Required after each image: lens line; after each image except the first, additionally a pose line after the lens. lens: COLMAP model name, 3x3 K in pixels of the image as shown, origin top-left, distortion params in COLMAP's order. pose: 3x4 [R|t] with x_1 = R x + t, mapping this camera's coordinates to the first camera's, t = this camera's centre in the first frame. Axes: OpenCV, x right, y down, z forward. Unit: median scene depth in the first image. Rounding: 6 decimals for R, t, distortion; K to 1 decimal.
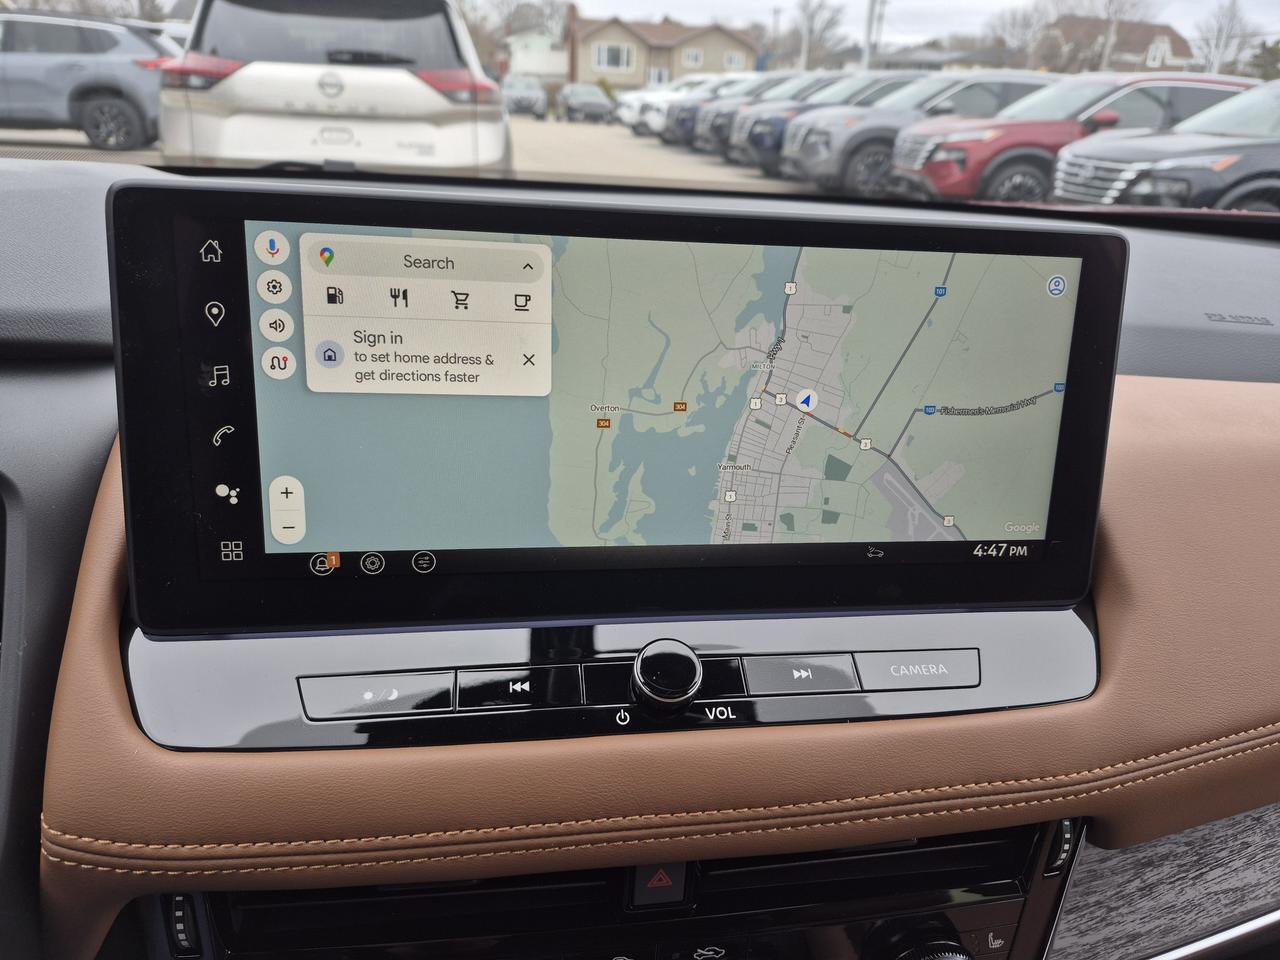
lens RADIAL K [[870.4, 0, 640.0], [0, 870.4, 480.0], [0, 0, 1]] dist [-0.002072, -0.026290]
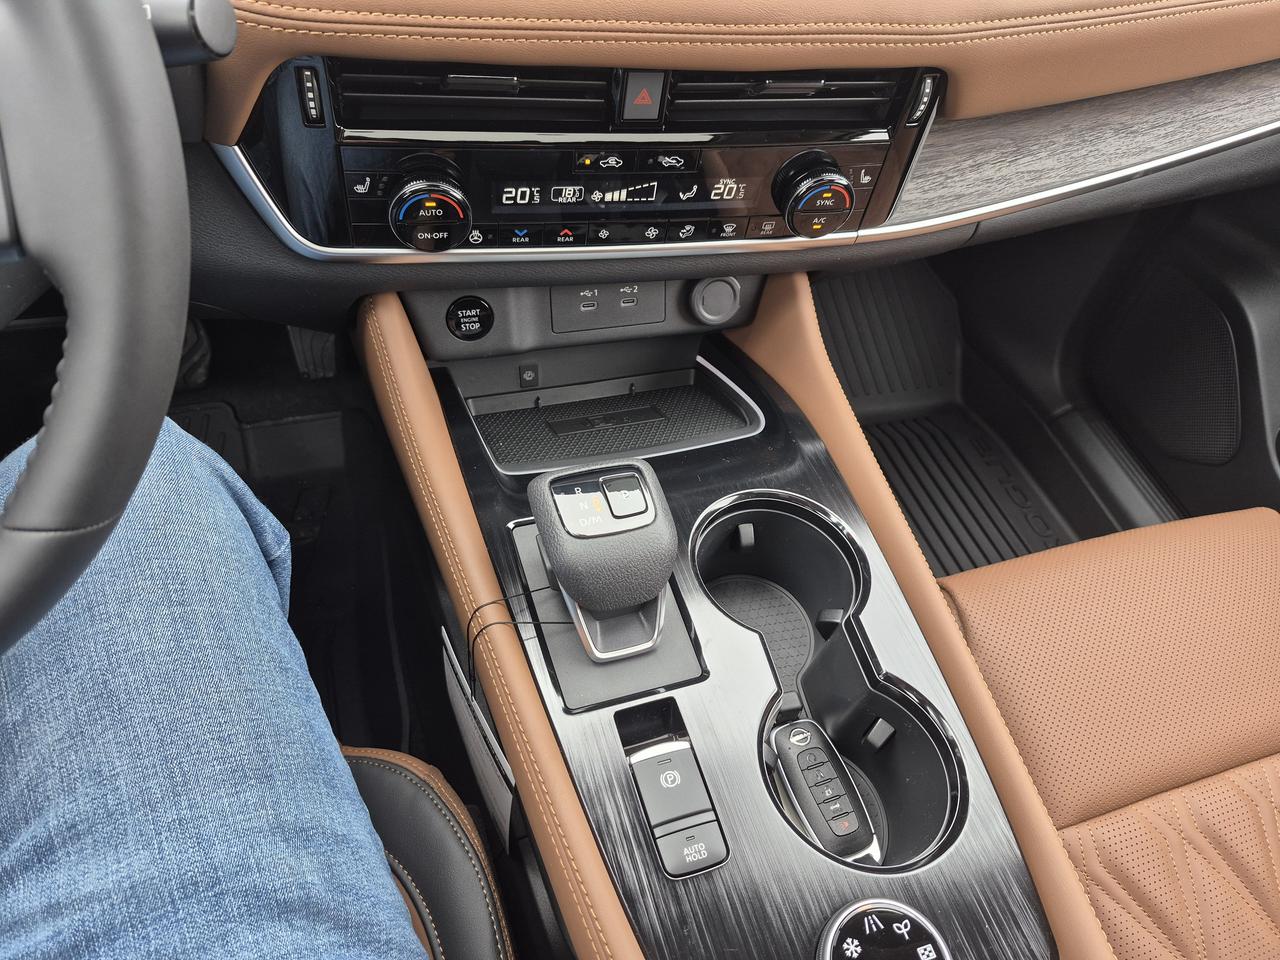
lens RADIAL K [[870.4, 0, 640.0], [0, 870.4, 480.0], [0, 0, 1]] dist [-0.002072, -0.026290]
pose [[0.994960, 0.002693, 0.100234, -0.101989], [-0.051571, 0.871034, 0.488508, 0.258369], [-0.085992, -0.491215, 0.866783, -0.443328]]
